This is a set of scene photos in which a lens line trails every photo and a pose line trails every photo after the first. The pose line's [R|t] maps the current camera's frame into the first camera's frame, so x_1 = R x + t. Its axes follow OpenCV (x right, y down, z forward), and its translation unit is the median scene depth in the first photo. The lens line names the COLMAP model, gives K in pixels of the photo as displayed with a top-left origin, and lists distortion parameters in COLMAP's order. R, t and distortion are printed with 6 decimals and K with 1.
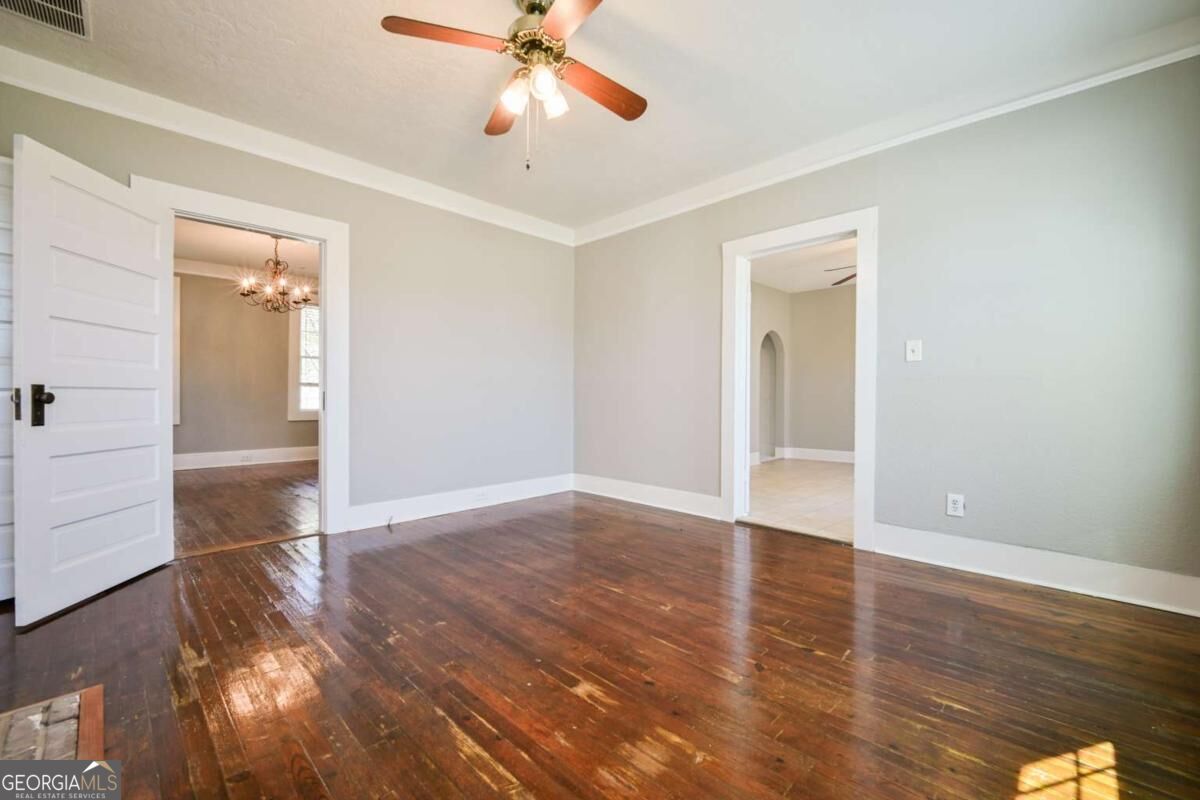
lens RADIAL K [[495.4, 0, 603.2], [0, 495.4, 398.4], [0, 0, 1]] dist [0.001720, -0.008357]
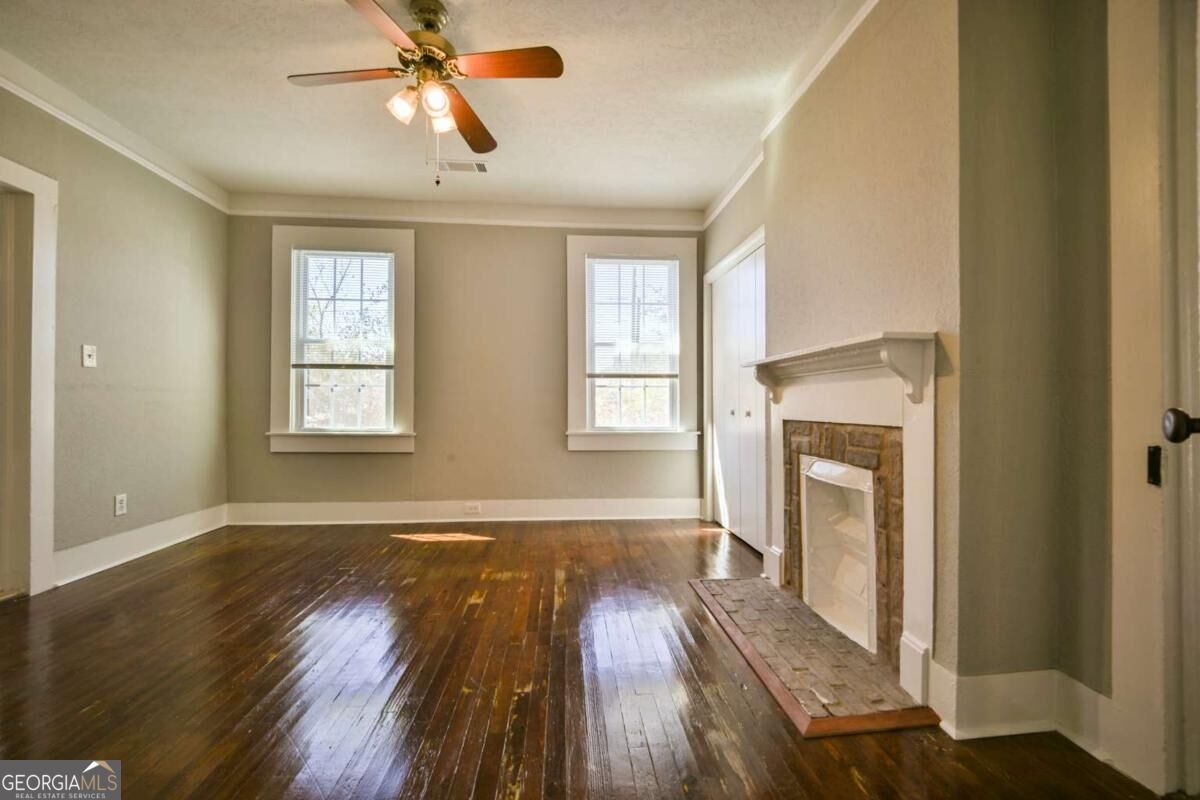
lens RADIAL K [[495.4, 0, 603.2], [0, 495.4, 398.4], [0, 0, 1]] dist [0.001720, -0.008357]
pose [[-0.753819, 0.001596, 0.657080, -1.221042], [0.002117, 0.999998, 0.000000, -0.020641], [-0.657078, 0.001391, -0.753821, 1.743503]]
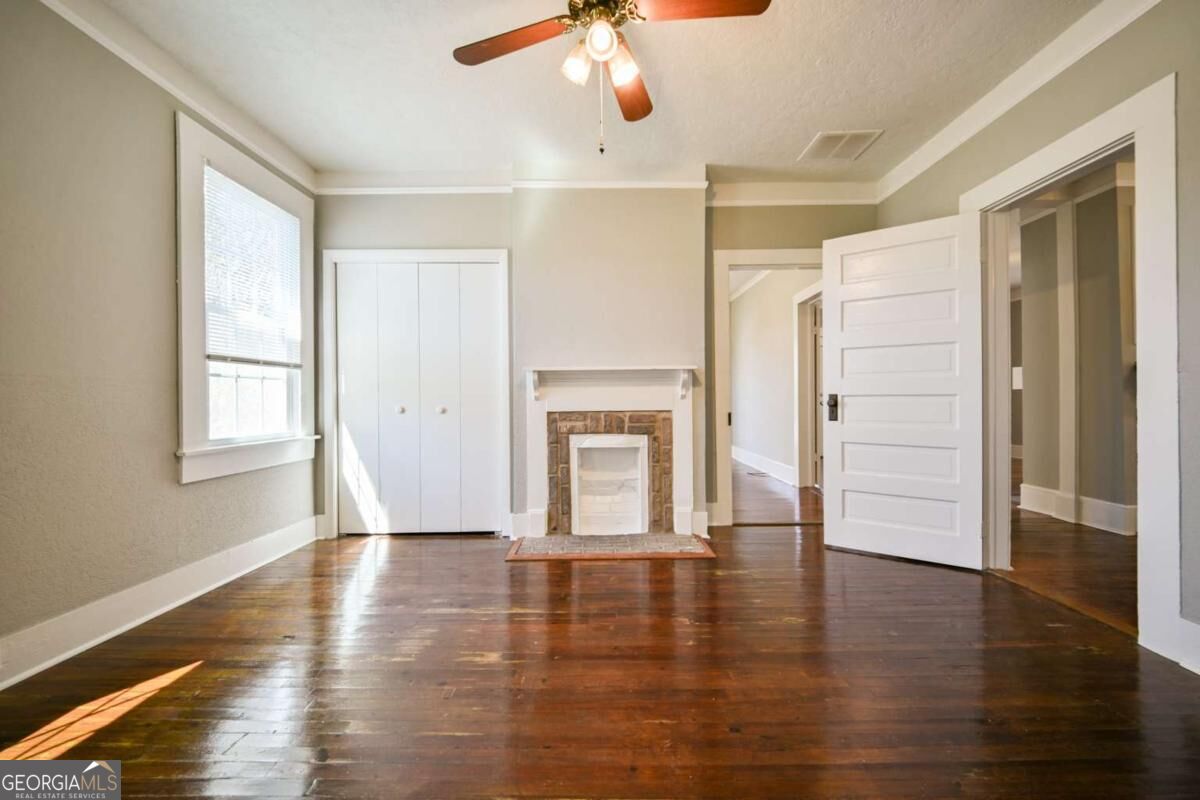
lens RADIAL K [[495.4, 0, 603.2], [0, 495.4, 398.4], [0, 0, 1]] dist [0.001720, -0.008357]
pose [[-0.716355, 0.001136, -0.697735, 0.540112], [-0.004884, 0.999966, 0.006643, -0.023366], [0.697719, 0.008167, -0.716325, 1.863313]]
